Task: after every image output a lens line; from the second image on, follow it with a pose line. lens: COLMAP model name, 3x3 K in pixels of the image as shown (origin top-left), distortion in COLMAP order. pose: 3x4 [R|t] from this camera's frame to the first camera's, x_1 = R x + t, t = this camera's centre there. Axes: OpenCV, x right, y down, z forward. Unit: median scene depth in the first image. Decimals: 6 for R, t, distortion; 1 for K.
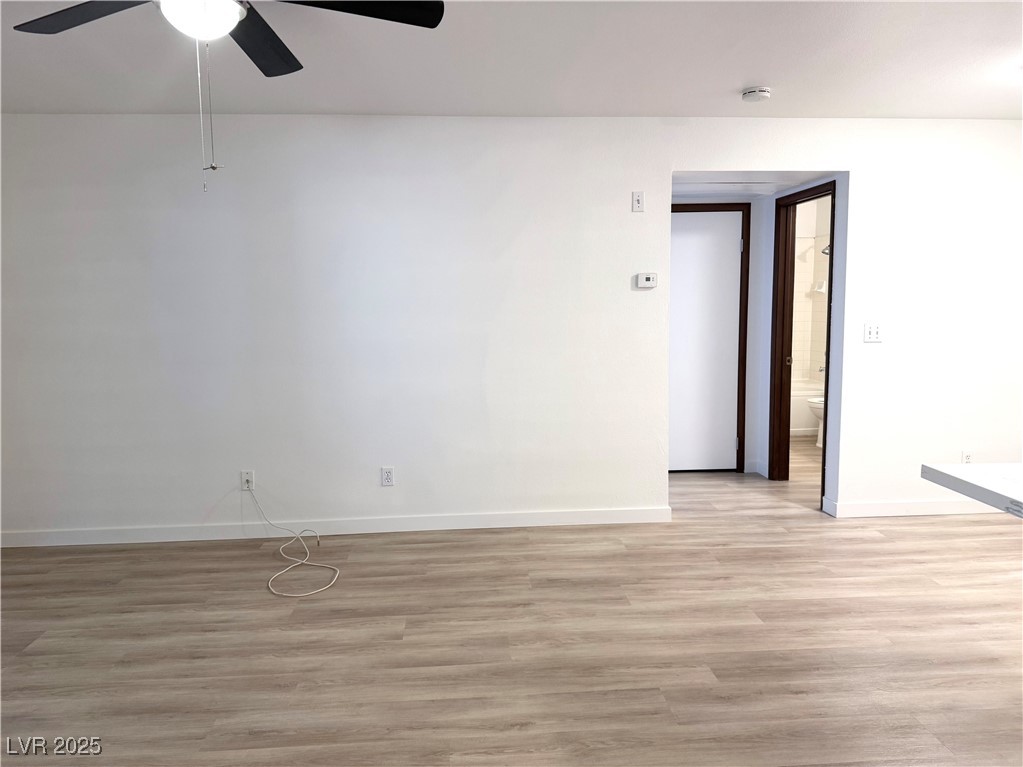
lens RADIAL K [[731.7, 0, 511.5], [0, 731.7, 383.5], [0, 0, 1]] dist [0.060171, -0.098619]
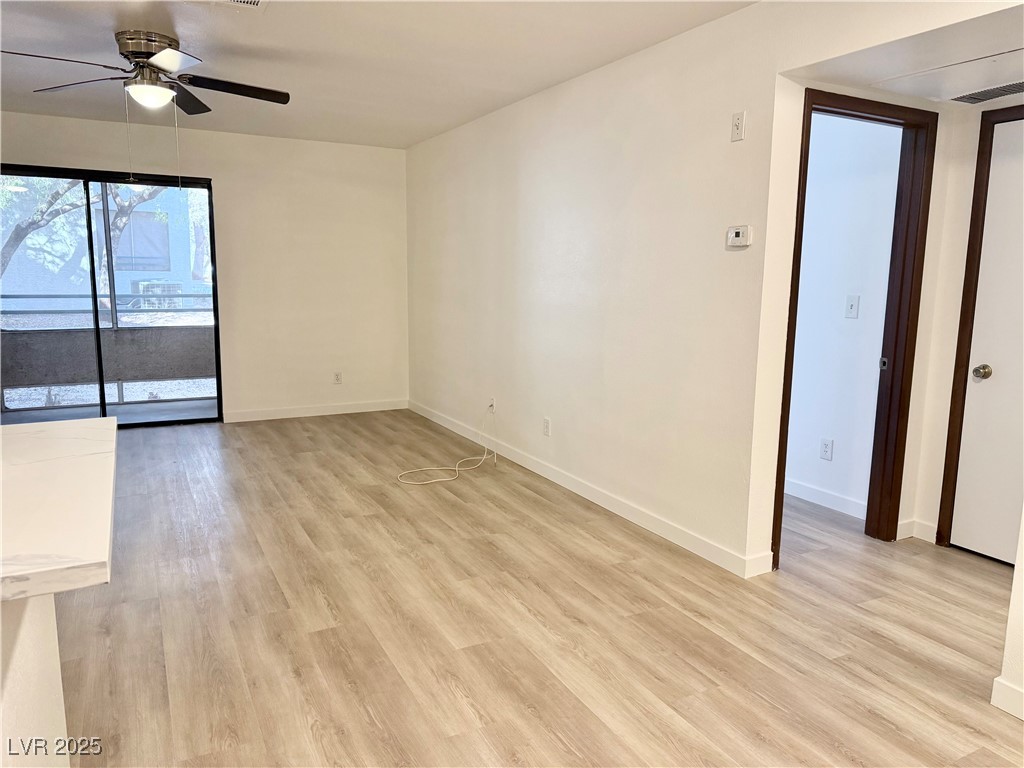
lens RADIAL K [[731.5, 0, 504.7], [0, 731.5, 390.7], [0, 0, 1]] dist [0.066960, -0.091730]
pose [[0.388385, 0.168164, -0.906023, 0.933209], [-0.127965, 0.983524, 0.127694, -0.064919], [0.912569, 0.066345, 0.403505, 0.608379]]
